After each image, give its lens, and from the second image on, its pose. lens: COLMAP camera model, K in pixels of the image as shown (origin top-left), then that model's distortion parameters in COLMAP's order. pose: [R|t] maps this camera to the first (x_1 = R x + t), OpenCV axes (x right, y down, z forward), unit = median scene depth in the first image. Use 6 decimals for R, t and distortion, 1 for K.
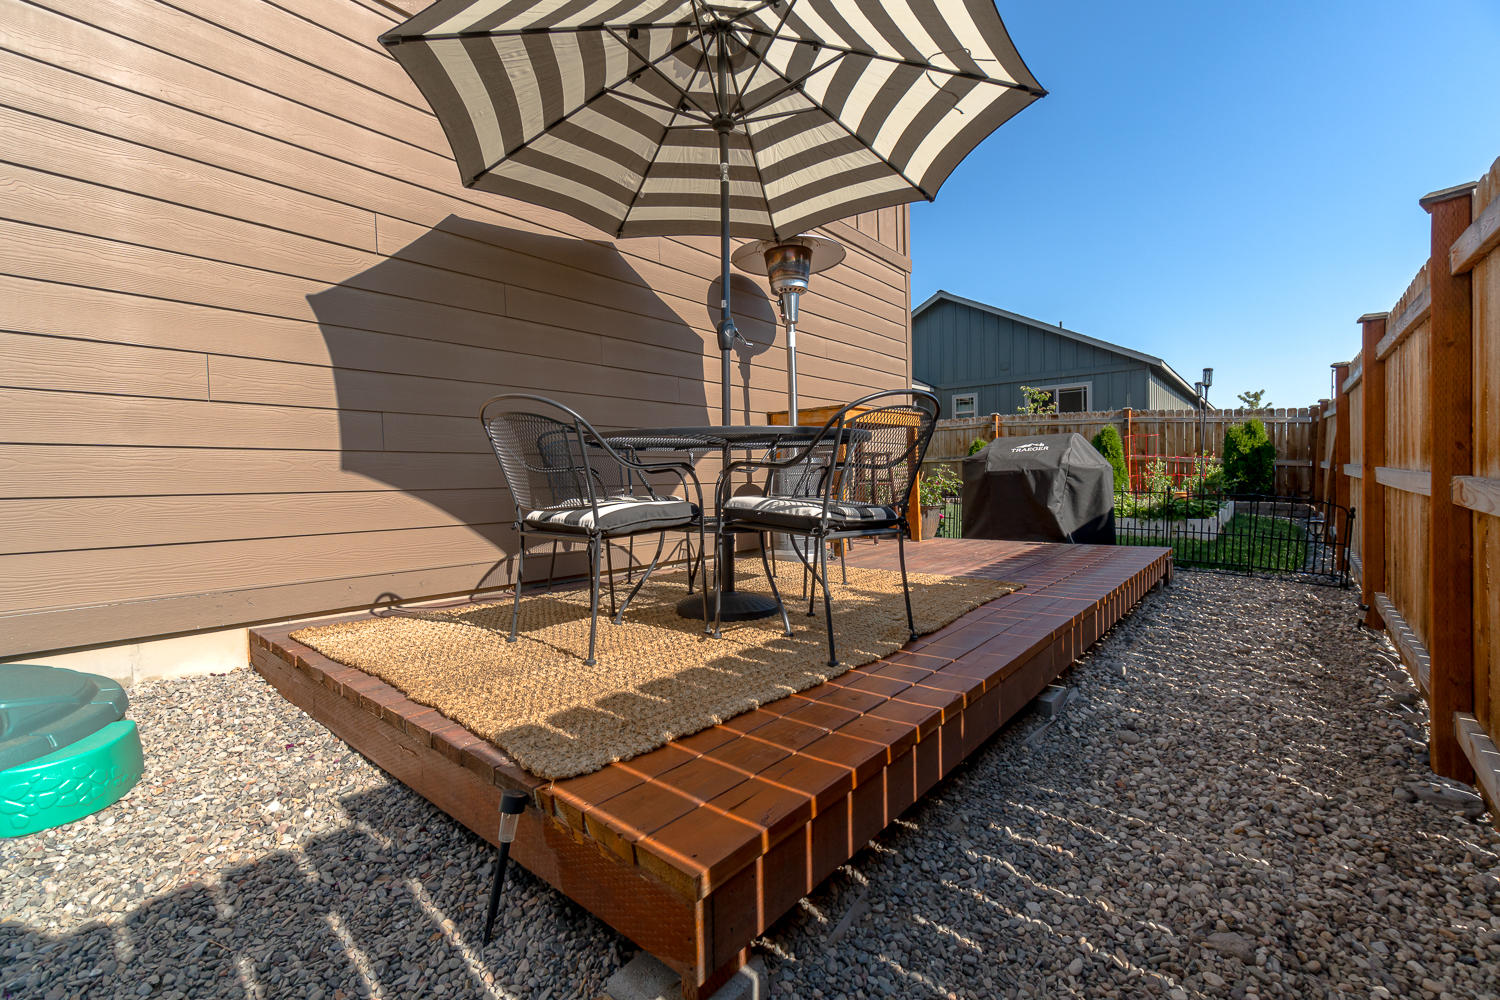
lens RADIAL K [[655.7, 0, 733.9], [0, 655.7, 490.8], [0, 0, 1]] dist [-0.002660, 0.000327]
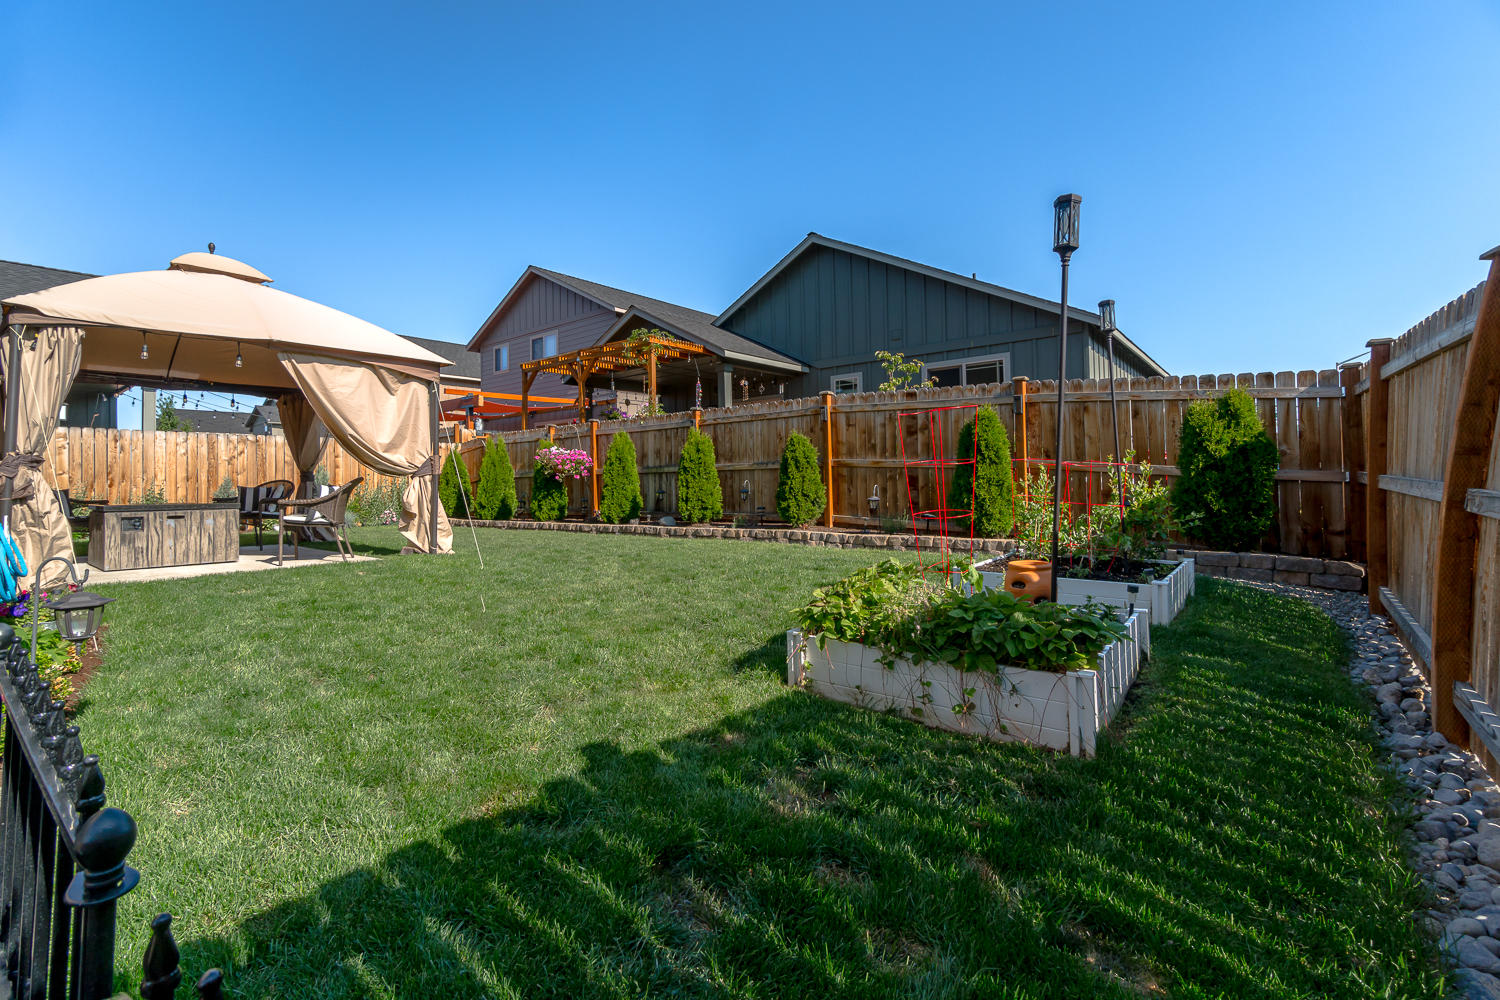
lens RADIAL K [[655.7, 0, 742.3], [0, 655.7, 469.2], [0, 0, 1]] dist [-0.002660, 0.000327]
pose [[0.999981, 0.000611, 0.006118, 0.396014], [-0.000383, 0.999310, -0.037143, -0.027407], [-0.006136, 0.037140, 0.999291, 0.480241]]
